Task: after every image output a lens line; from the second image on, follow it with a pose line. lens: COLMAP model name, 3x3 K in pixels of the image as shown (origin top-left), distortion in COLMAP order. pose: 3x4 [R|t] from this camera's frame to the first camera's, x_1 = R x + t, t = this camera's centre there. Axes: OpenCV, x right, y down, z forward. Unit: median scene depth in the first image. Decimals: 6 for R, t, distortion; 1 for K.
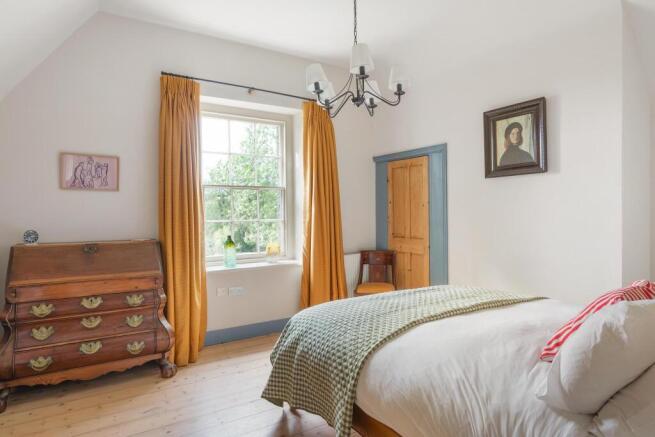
lens RADIAL K [[373.8, 0, 326.0], [0, 373.8, 216.7], [0, 0, 1]] dist [0.004090, 0.000990]
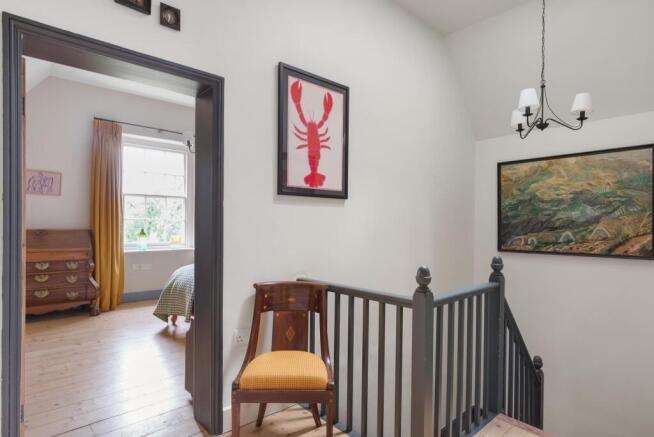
lens RADIAL K [[353.1, 0, 327.9], [0, 353.1, 224.0], [0, 0, 1]] dist [0.002372, 0.001093]
pose [[0.981413, 0.019053, 0.190960, 0.236154], [-0.017272, 0.999790, -0.010991, 0.043179], [-0.191129, 0.007489, 0.981536, -0.614808]]
